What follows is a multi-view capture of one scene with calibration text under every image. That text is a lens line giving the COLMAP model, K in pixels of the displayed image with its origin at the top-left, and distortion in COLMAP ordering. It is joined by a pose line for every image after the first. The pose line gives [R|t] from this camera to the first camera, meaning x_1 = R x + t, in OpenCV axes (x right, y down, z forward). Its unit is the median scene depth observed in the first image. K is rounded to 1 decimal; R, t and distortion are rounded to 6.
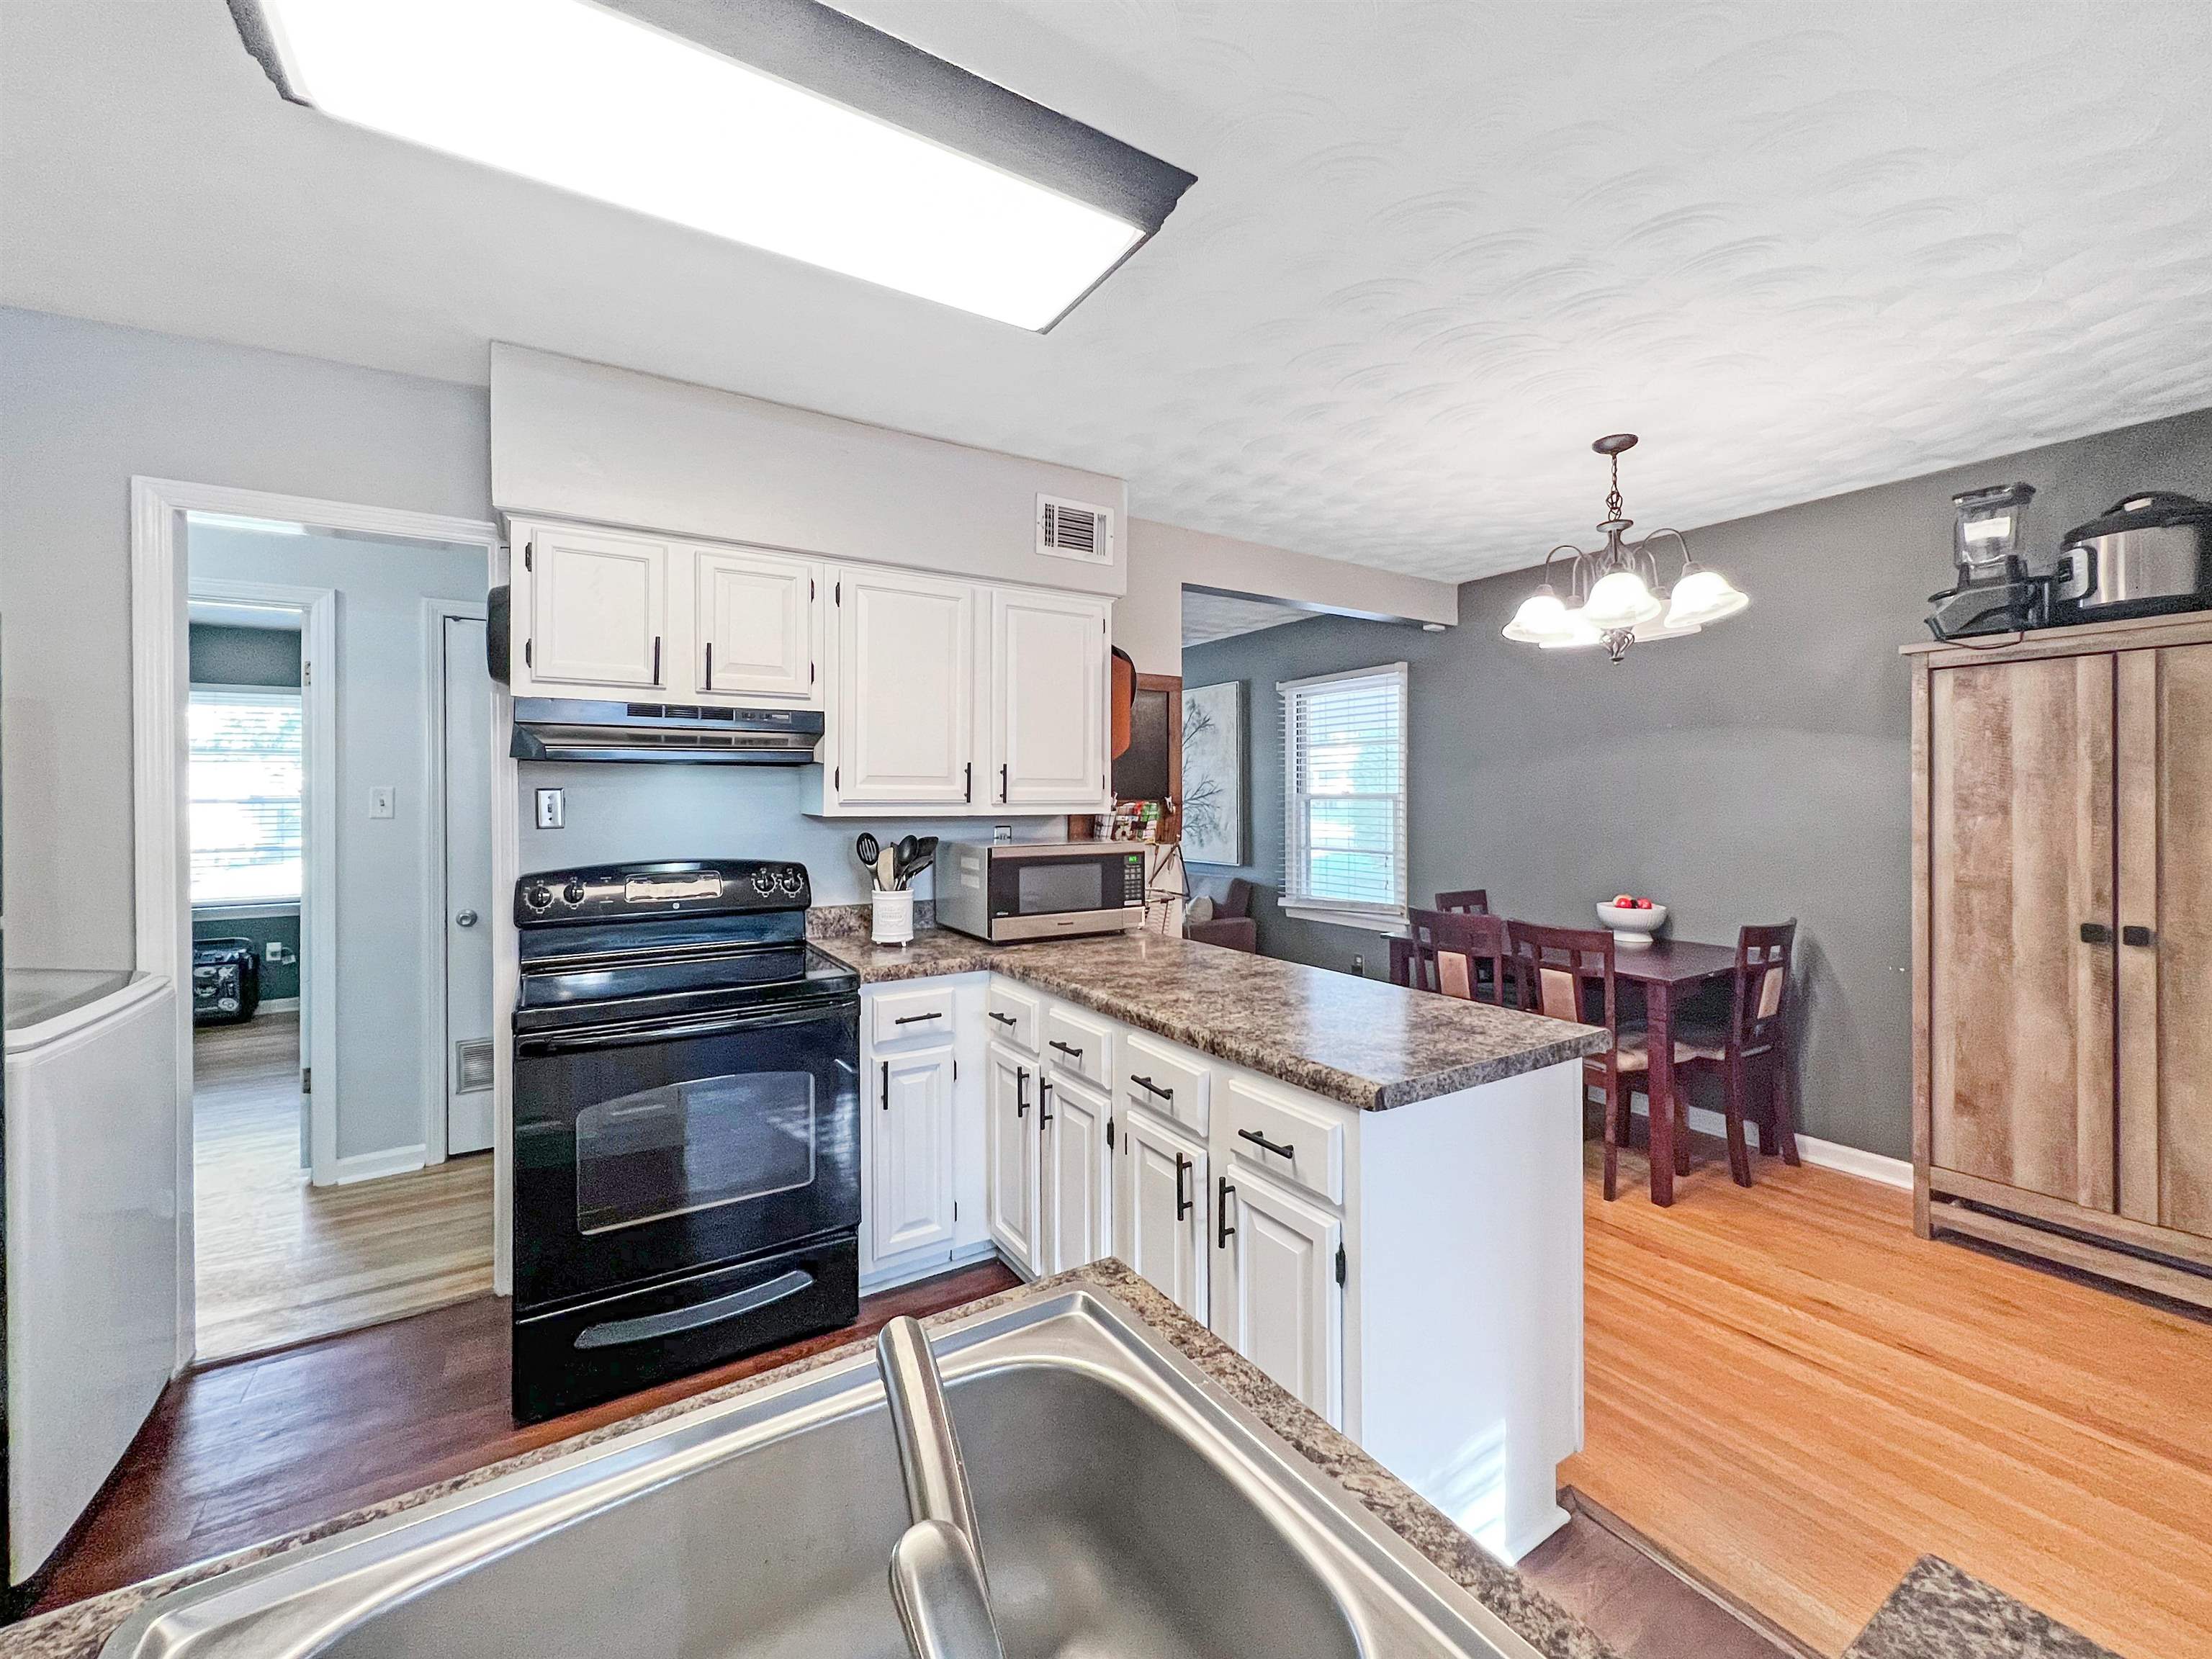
lens RADIAL K [[880.9, 0, 1093.5], [0, 880.9, 796.3], [0, 0, 1]] dist [-0.000265, 0.000197]
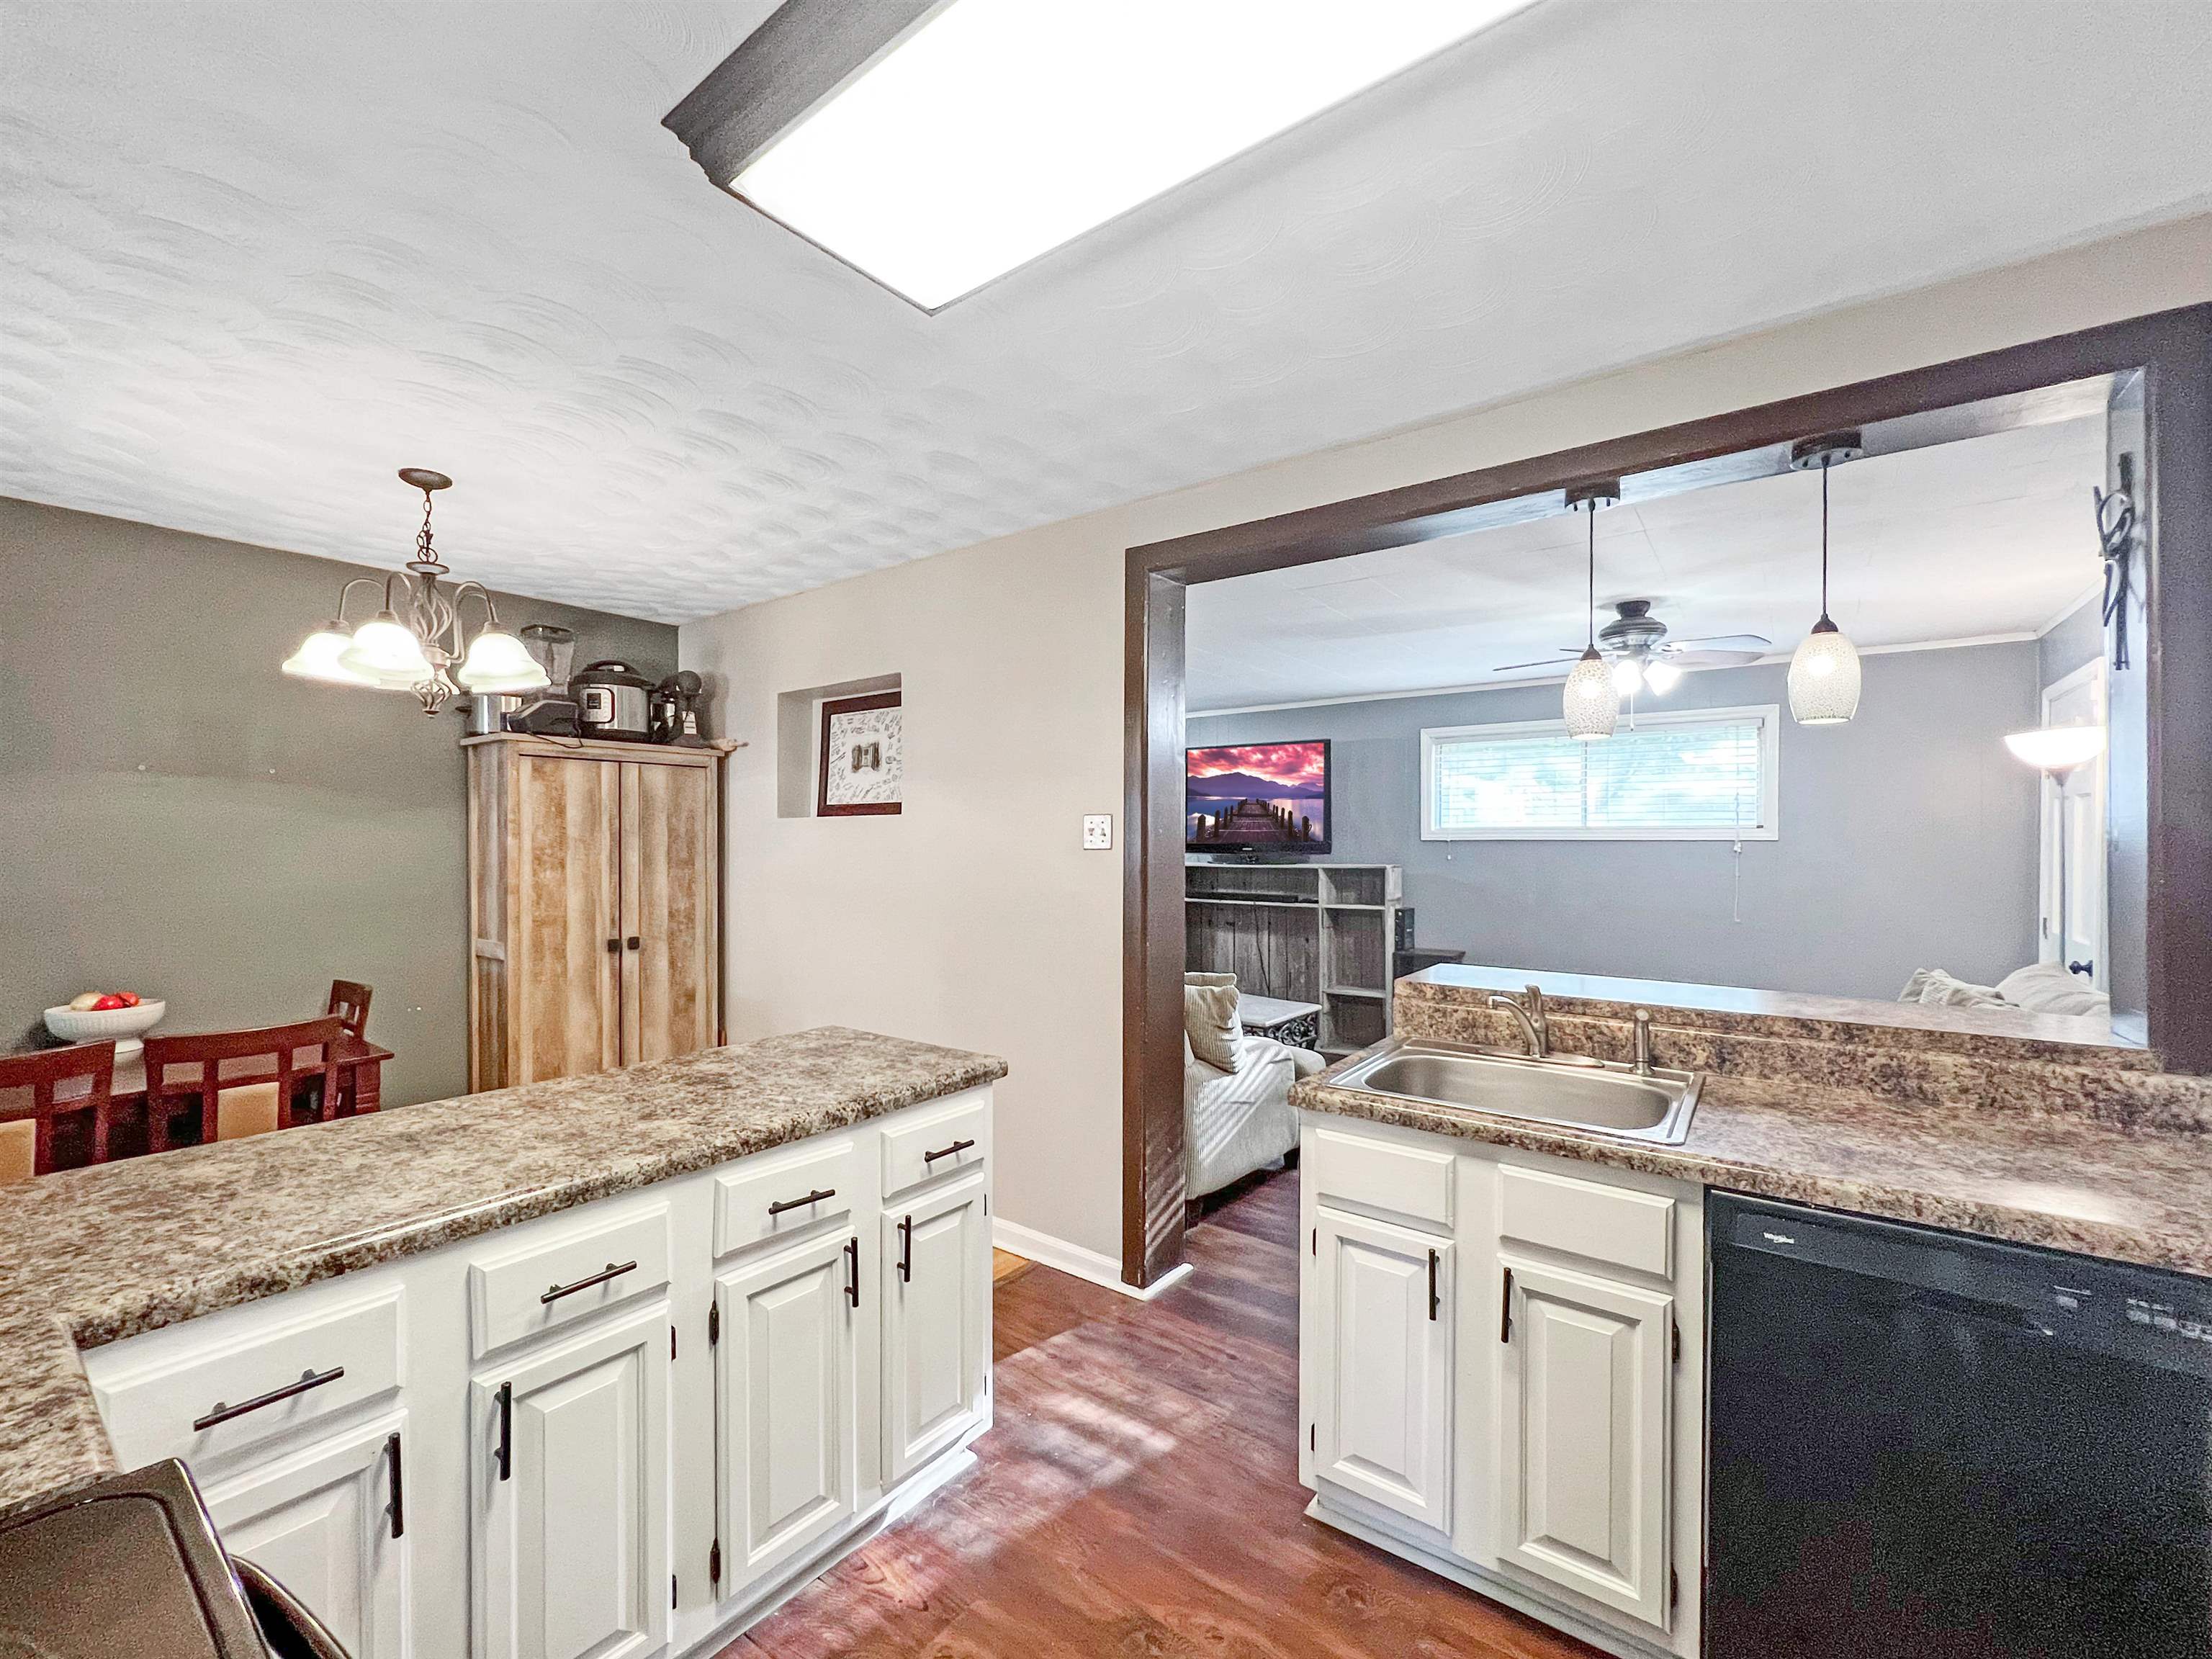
lens RADIAL K [[911.1, 0, 1112.0], [0, 911.1, 845.5], [0, 0, 1]] dist [-0.001151, -0.000110]
pose [[-0.350585, 0.002927, 0.936526, -0.592722], [0.002163, 0.999995, -0.002315, -0.010352], [-0.936528, 0.001214, -0.350590, 0.695851]]
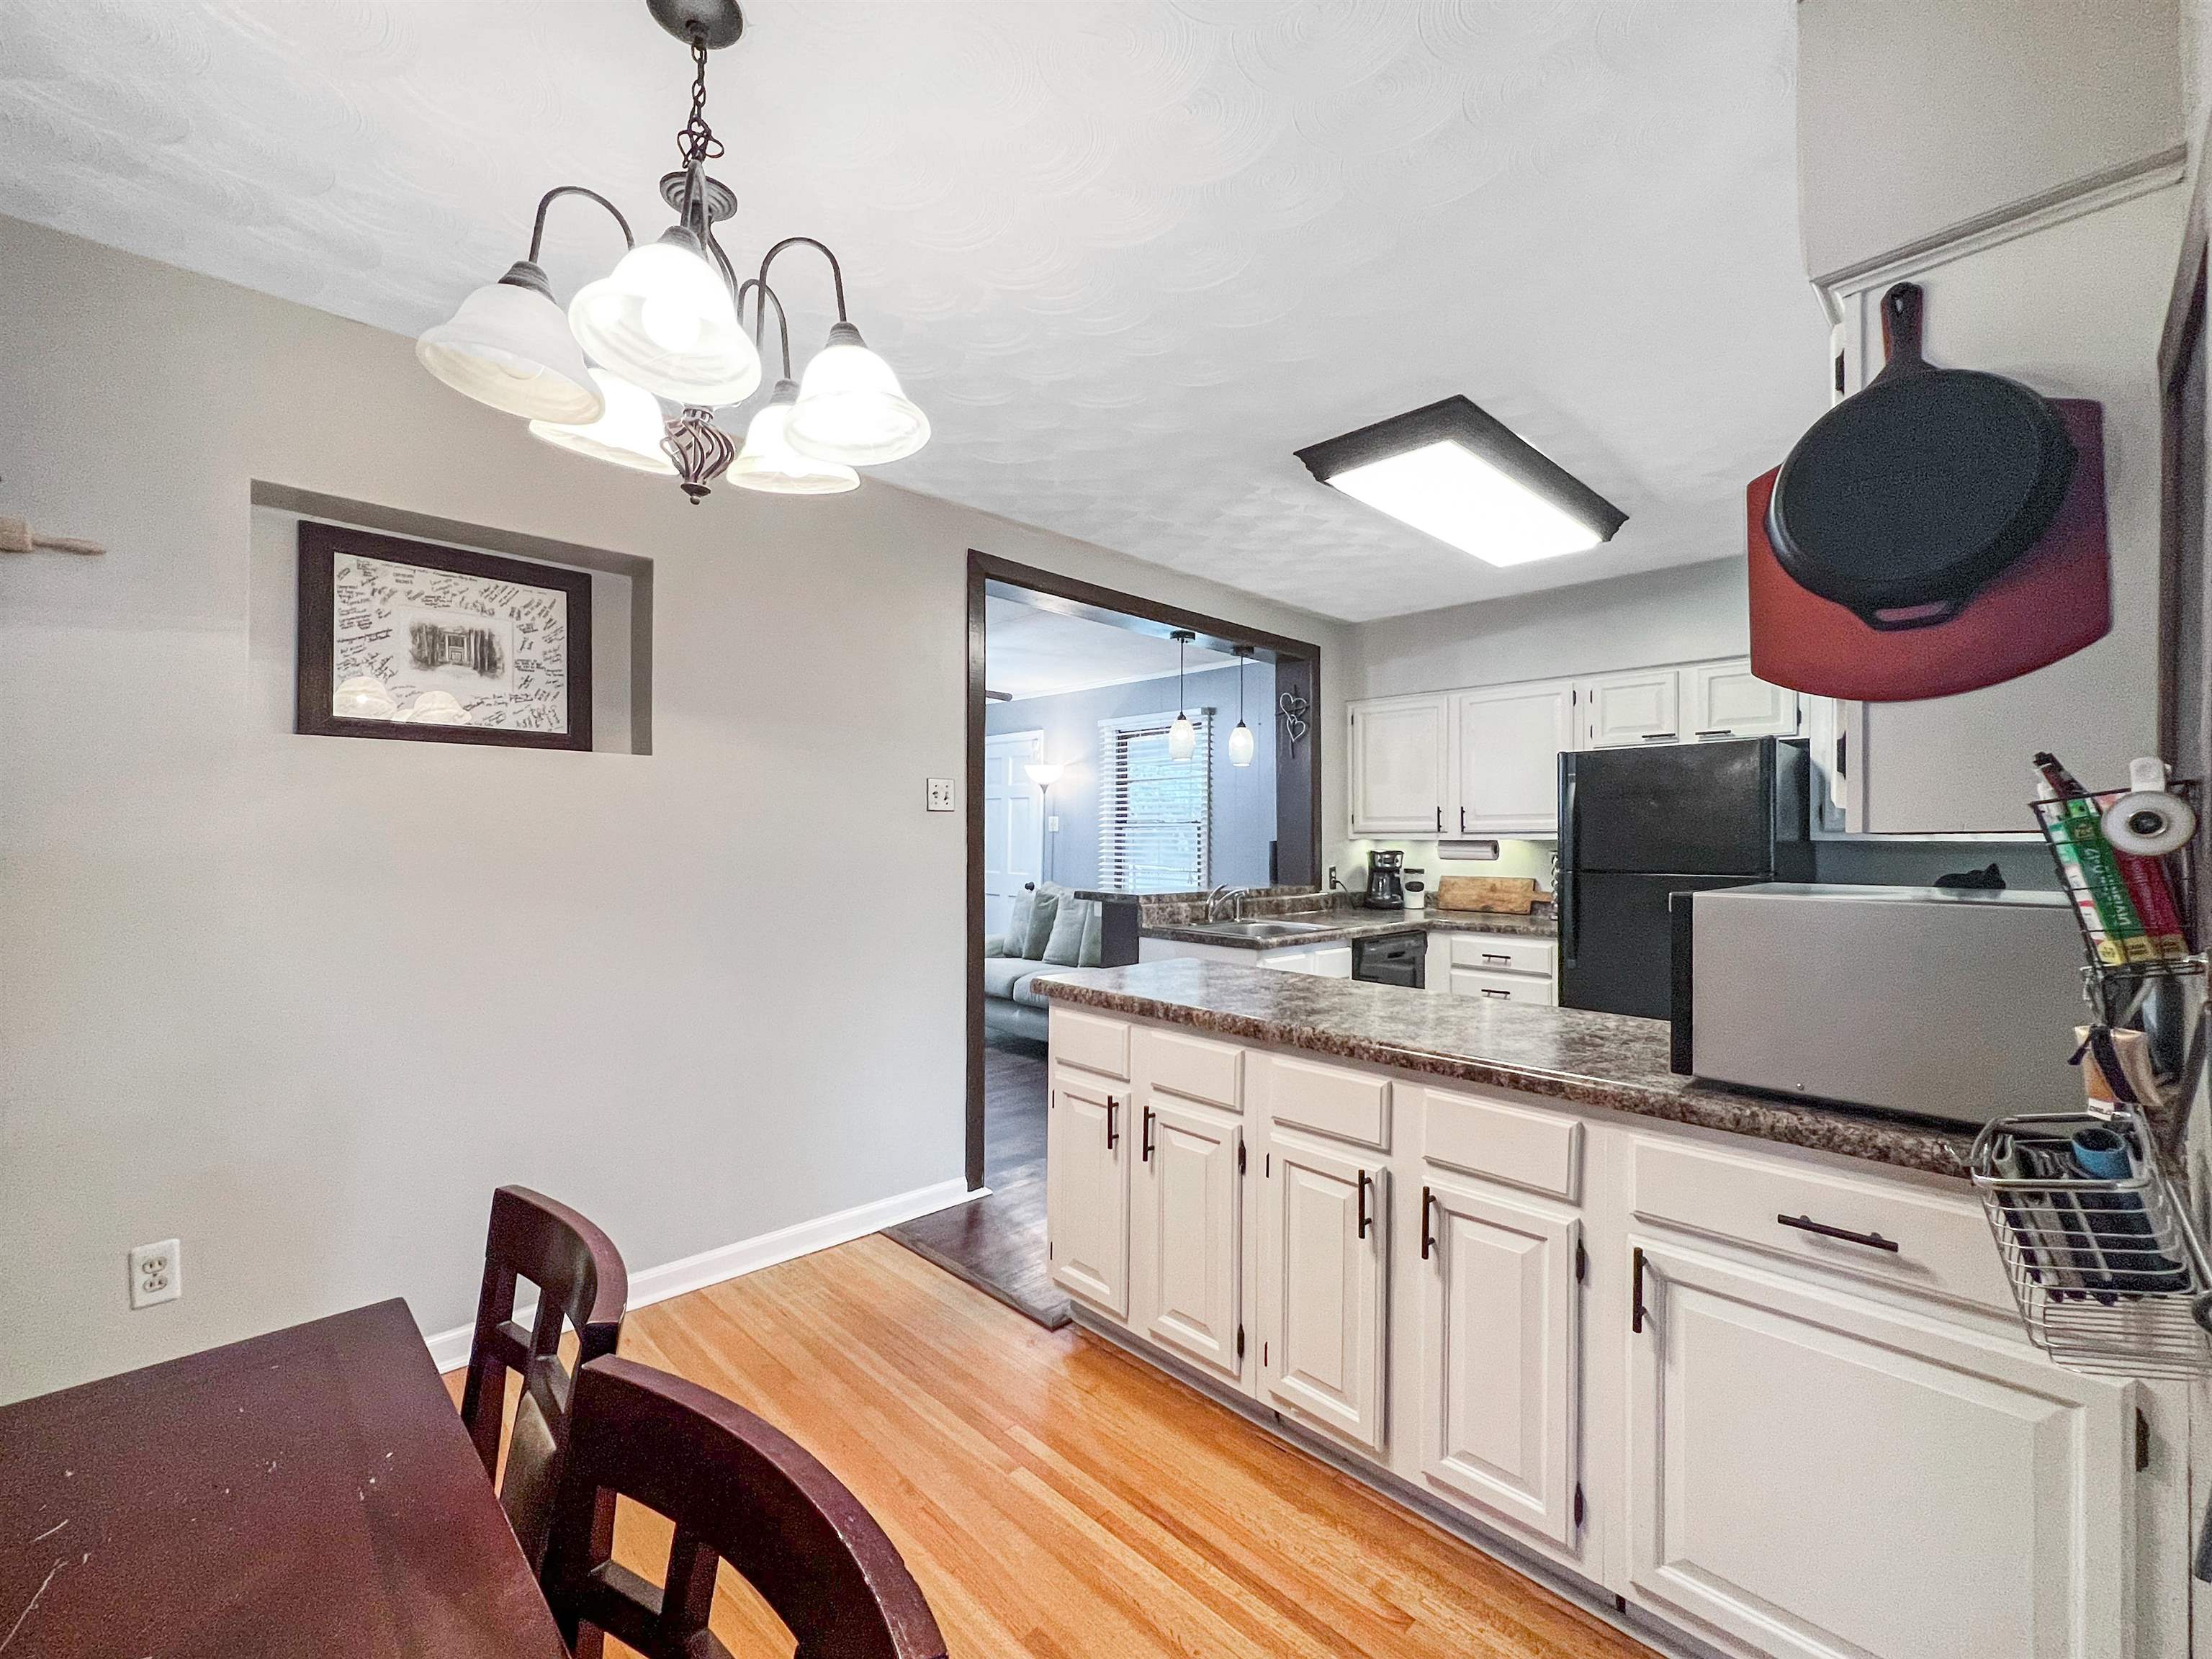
lens RADIAL K [[932.7, 0, 1106.0], [0, 932.7, 829.5], [0, 0, 1]] dist [-0.001075, -0.000007]
pose [[-0.980286, -0.002310, -0.197571, 0.506147], [-0.000873, 0.999973, -0.007361, 0.025725], [0.197582, -0.007044, -0.980261, 1.592014]]
